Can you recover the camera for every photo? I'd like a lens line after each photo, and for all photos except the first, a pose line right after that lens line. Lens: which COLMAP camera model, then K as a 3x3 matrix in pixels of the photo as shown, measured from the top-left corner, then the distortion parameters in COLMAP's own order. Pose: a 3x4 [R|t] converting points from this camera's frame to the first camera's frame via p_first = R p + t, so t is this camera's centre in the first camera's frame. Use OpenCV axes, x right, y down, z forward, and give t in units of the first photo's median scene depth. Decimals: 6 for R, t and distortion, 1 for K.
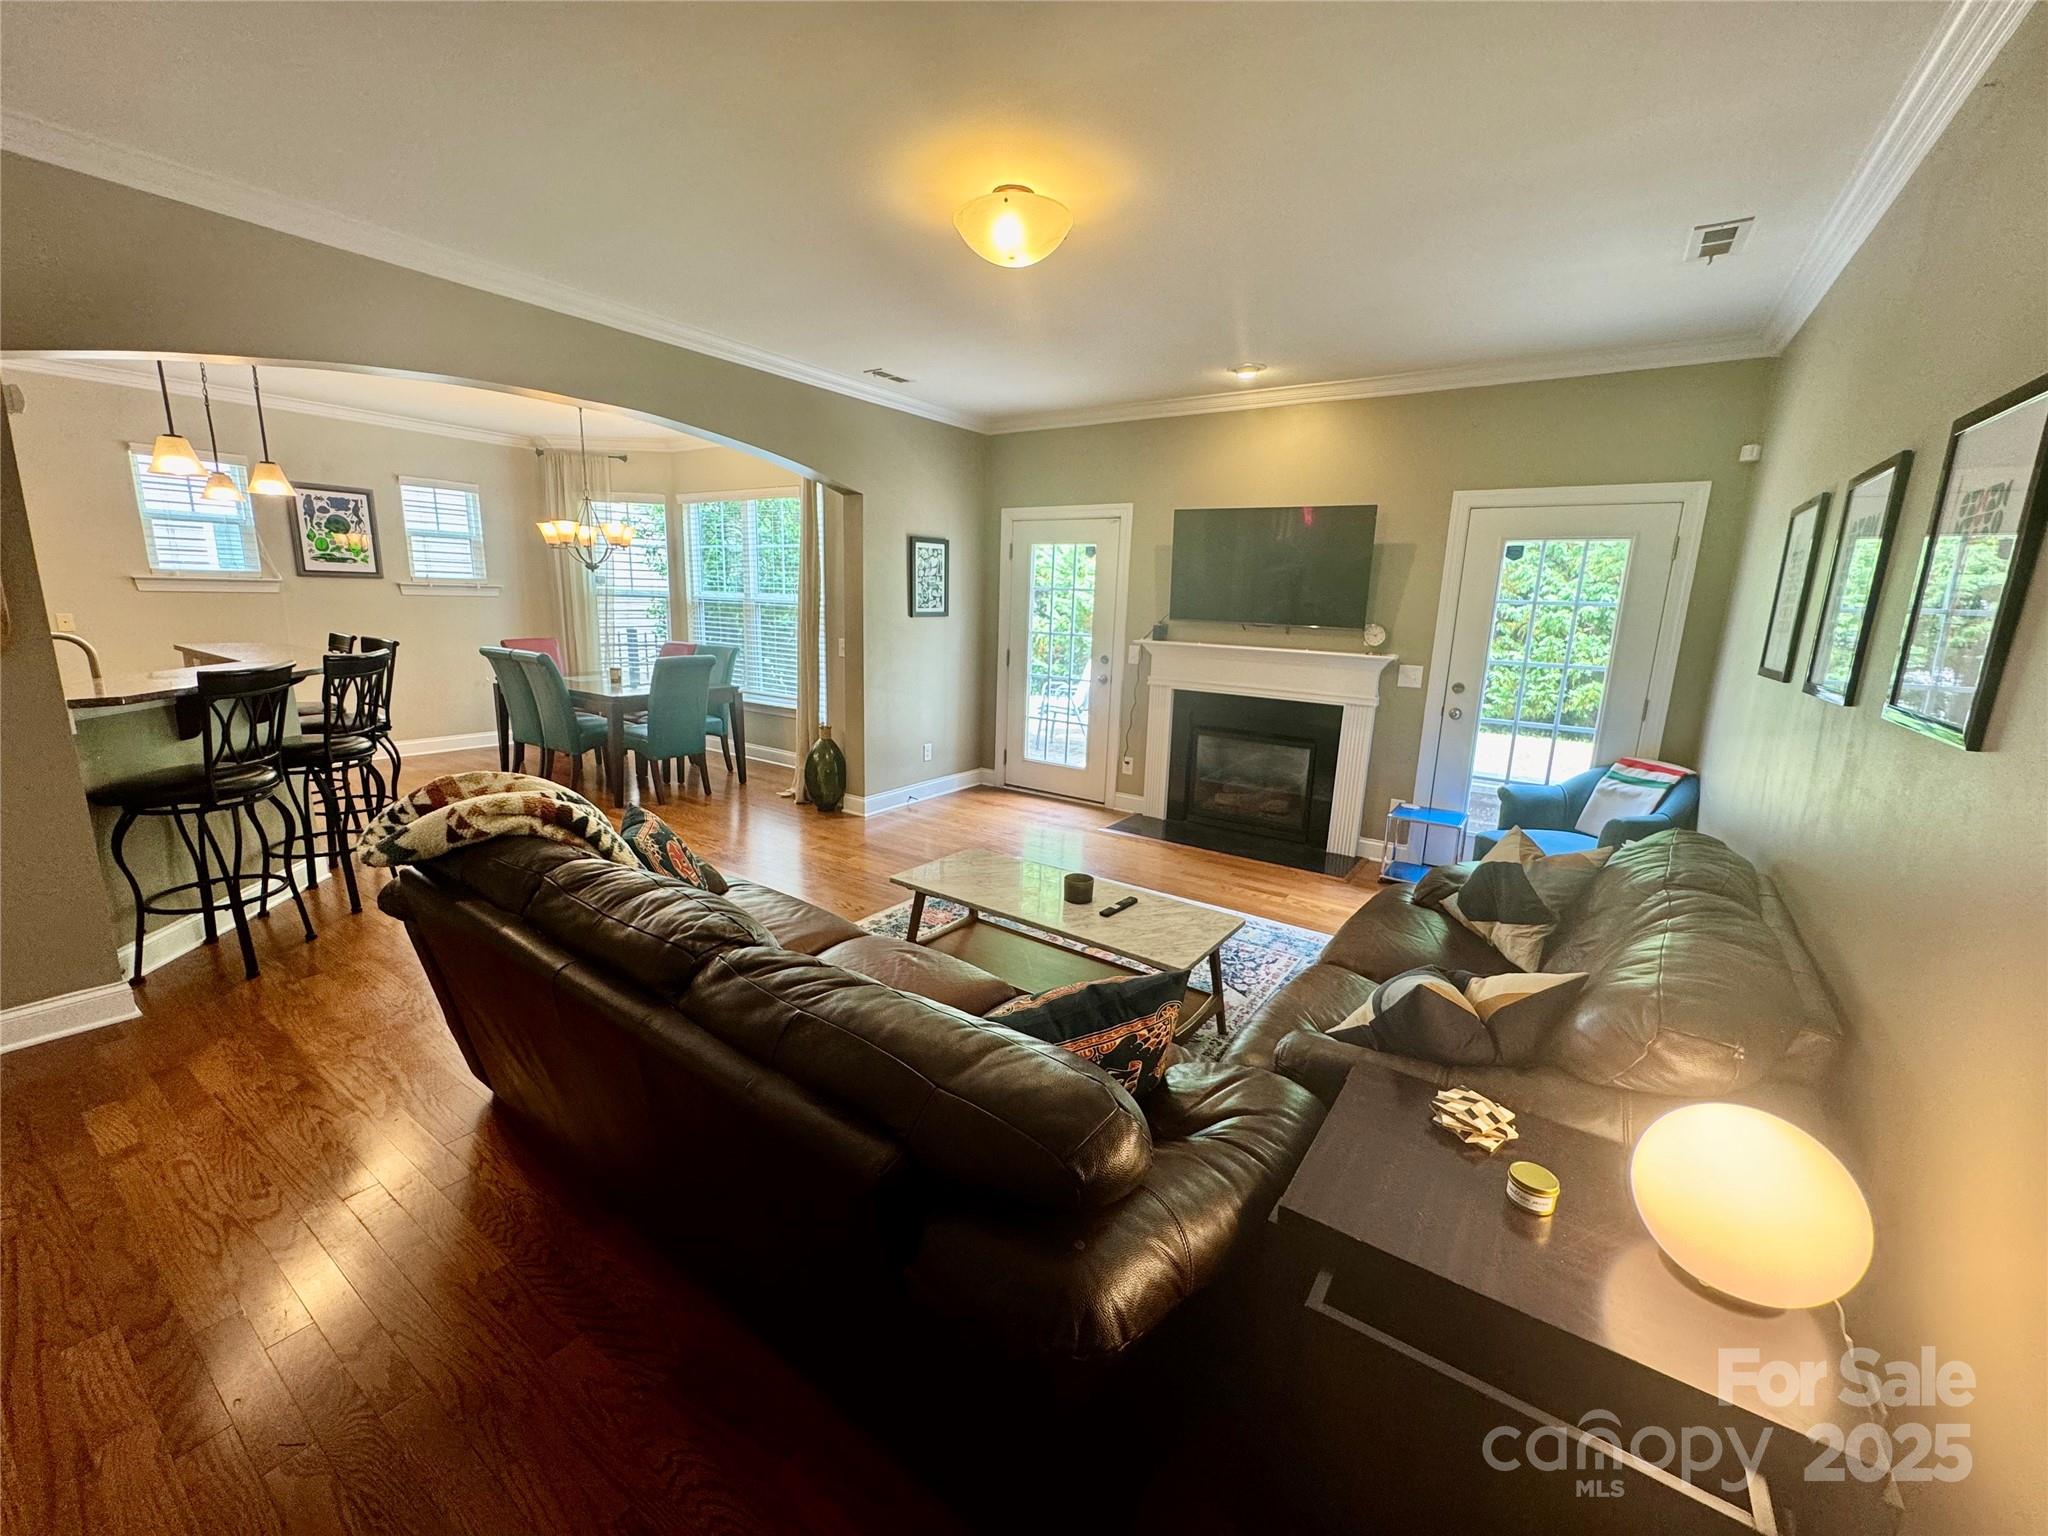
lens RADIAL K [[818.1, 0, 1022.8], [0, 818.1, 760.4], [0, 0, 1]] dist [-0.000077, 0.000017]
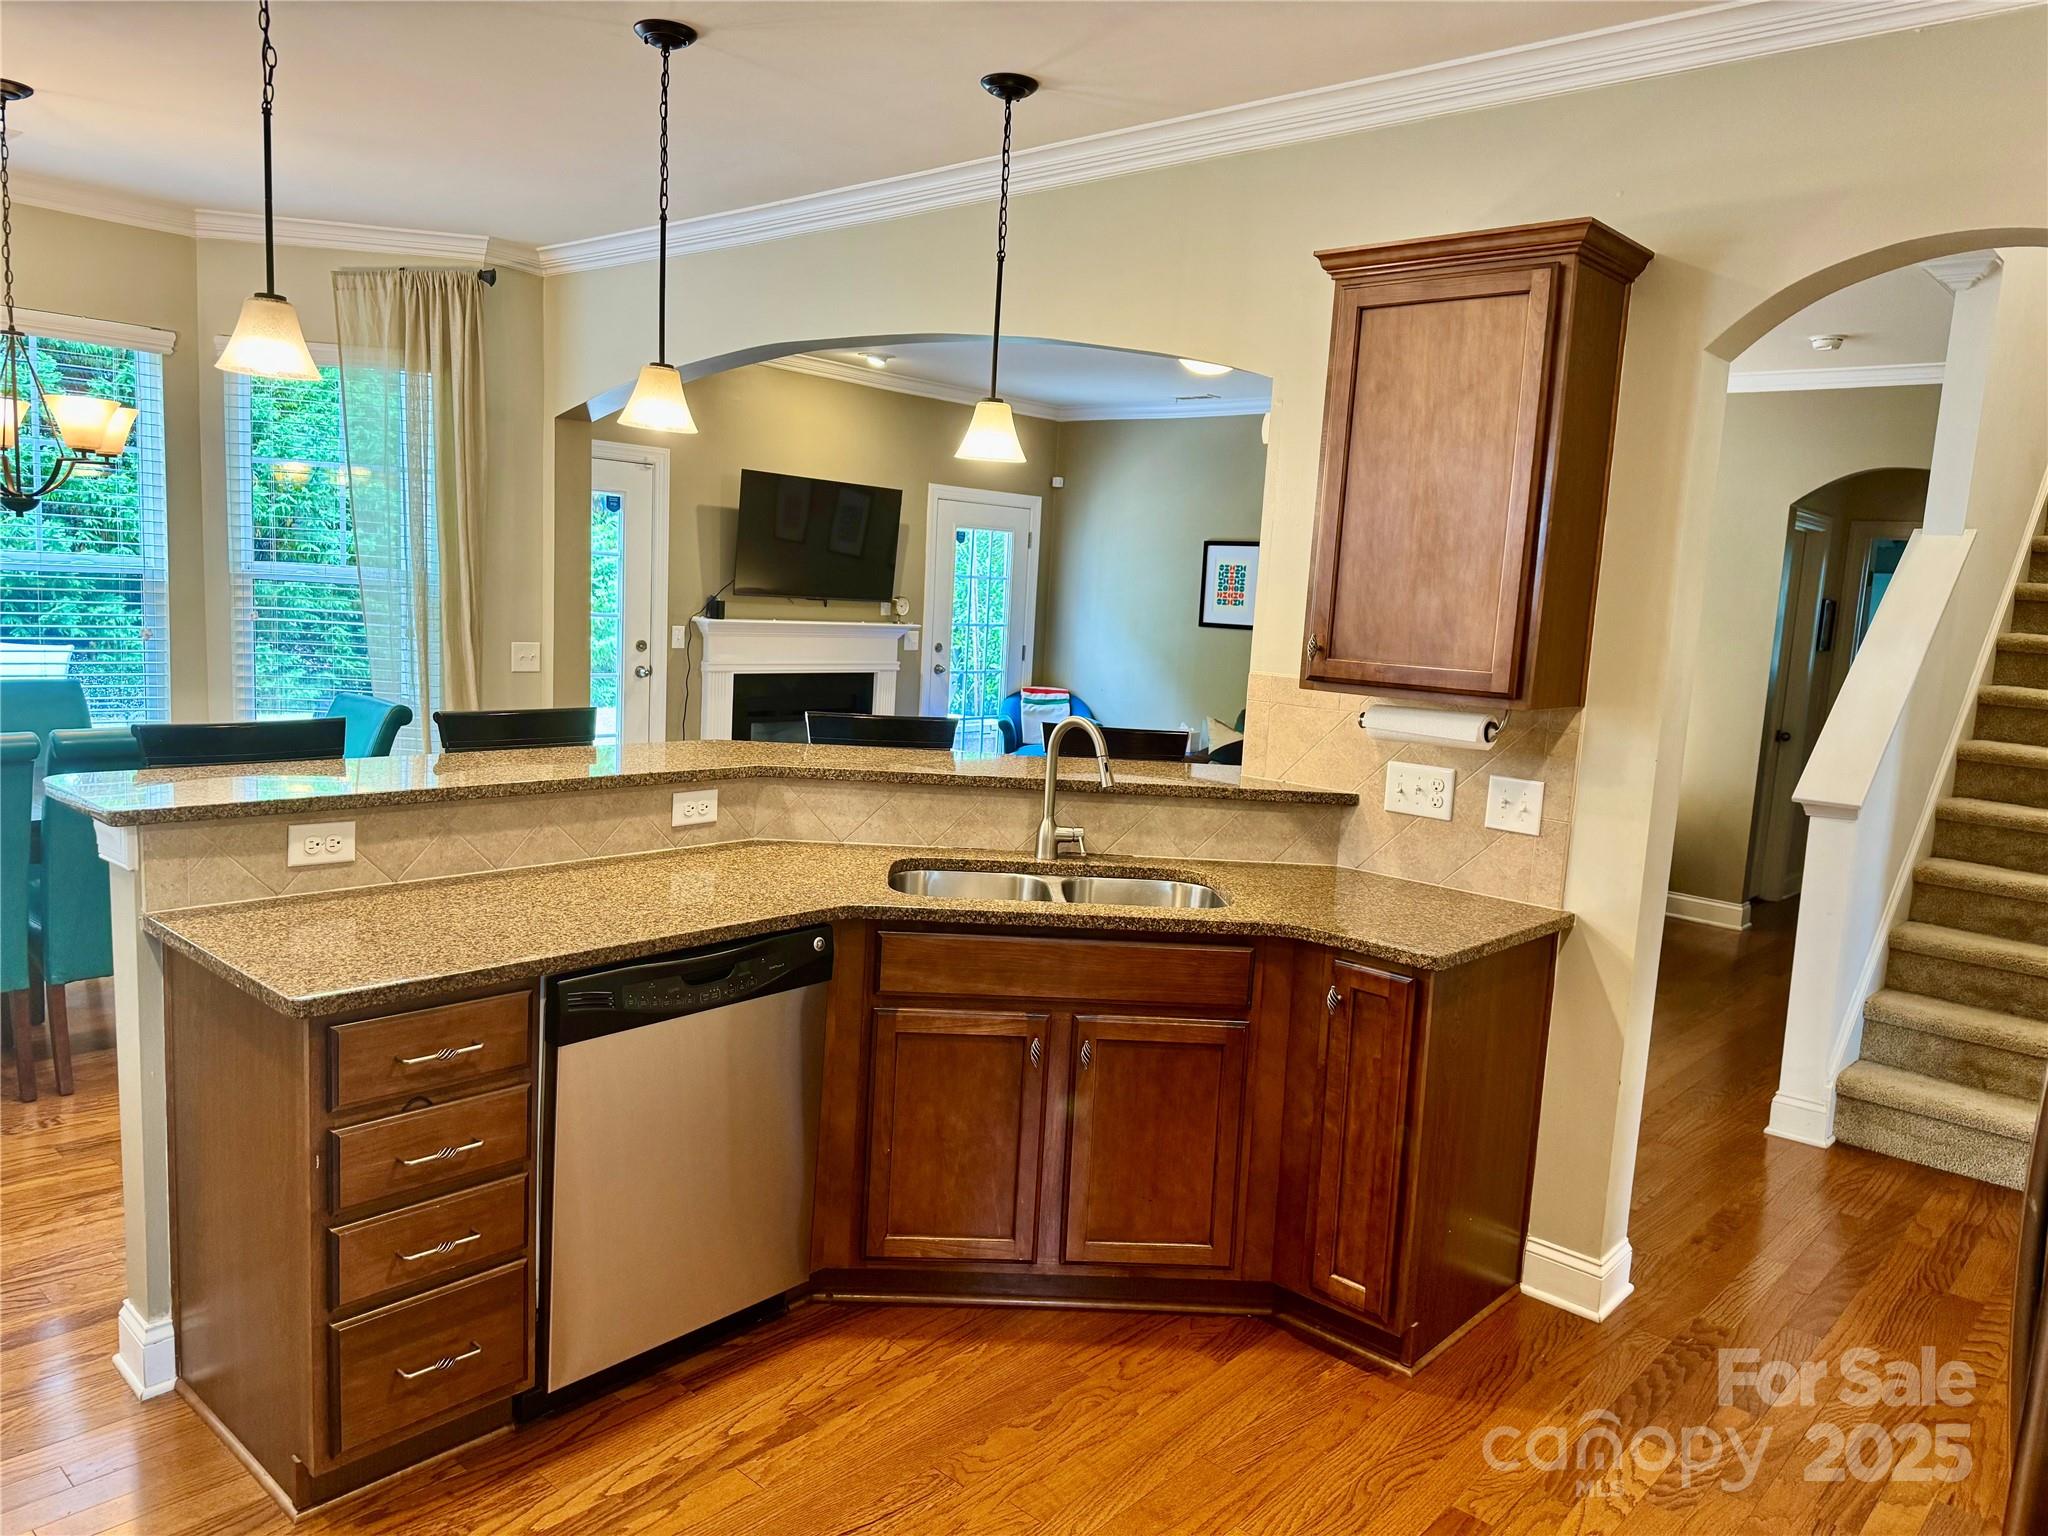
lens RADIAL K [[1428.4, 0, 1024.0], [0, 1428.4, 768.0], [0, 0, 1]] dist [0.152809, -0.245297]
pose [[0.130919, -0.154903, 0.979217, -1.403040], [0.144334, 0.980172, 0.135757, -0.167630], [-0.980830, 0.123561, 0.150681, 0.539947]]
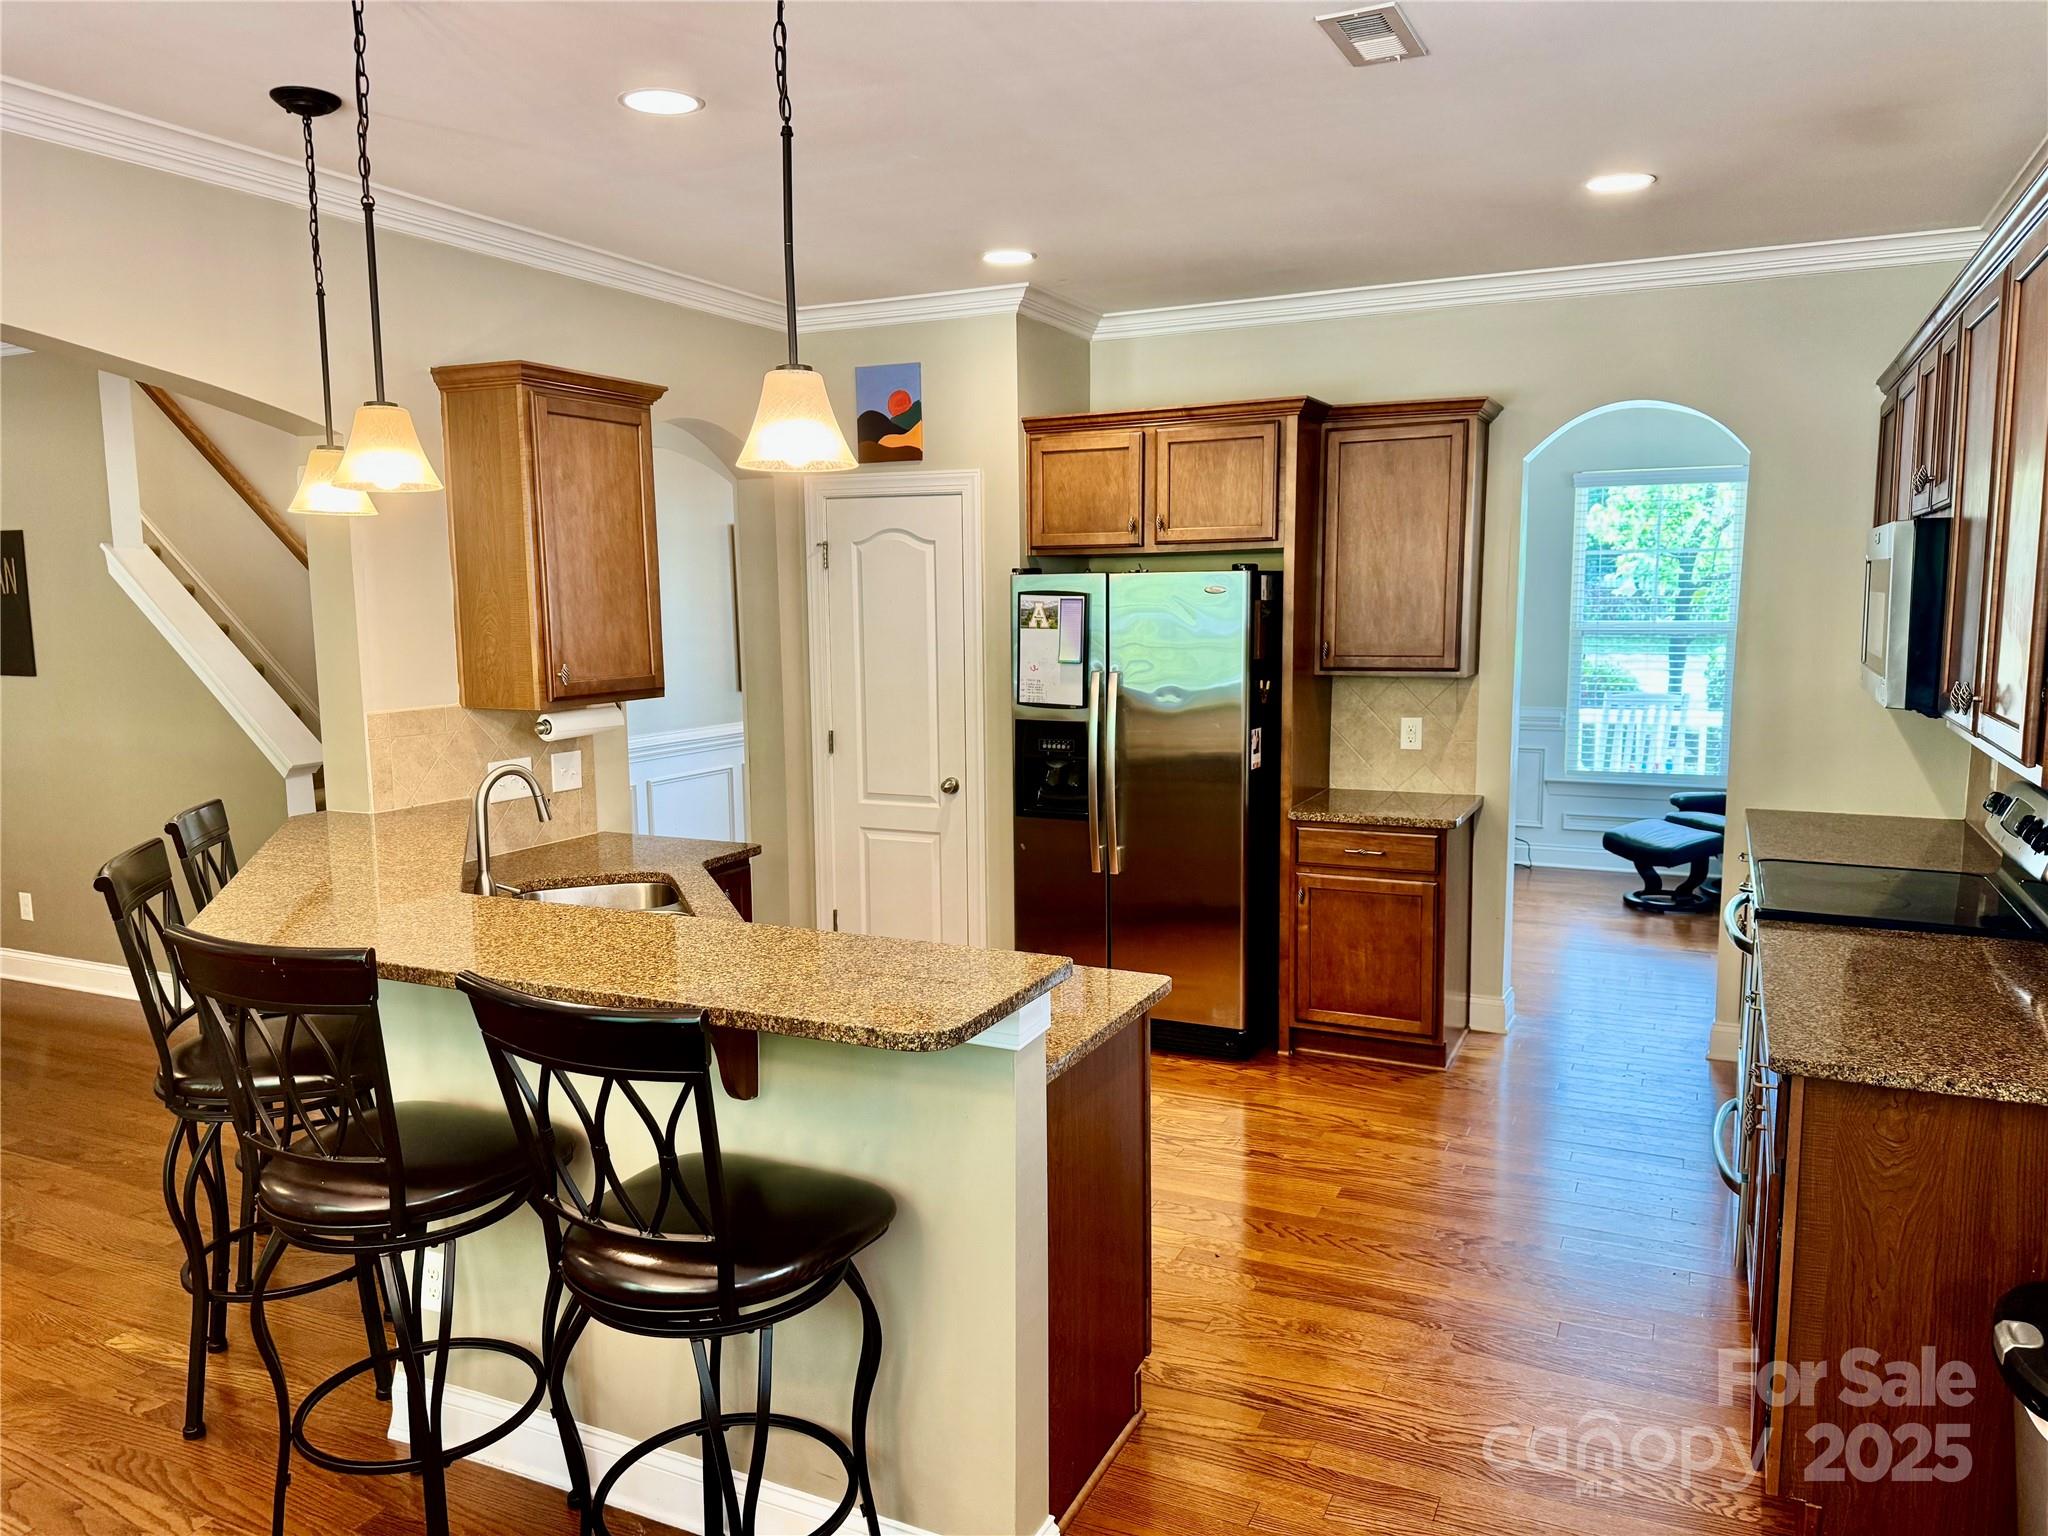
lens RADIAL K [[1438.4, 0, 1016.4], [0, 1438.4, 774.2], [0, 0, 1]] dist [0.075325, -0.087242]
pose [[-0.986951, 0.000725, -0.161021, -0.848974], [-0.050827, 0.947462, 0.315803, -0.336748], [0.152791, 0.319866, -0.935062, 1.335005]]
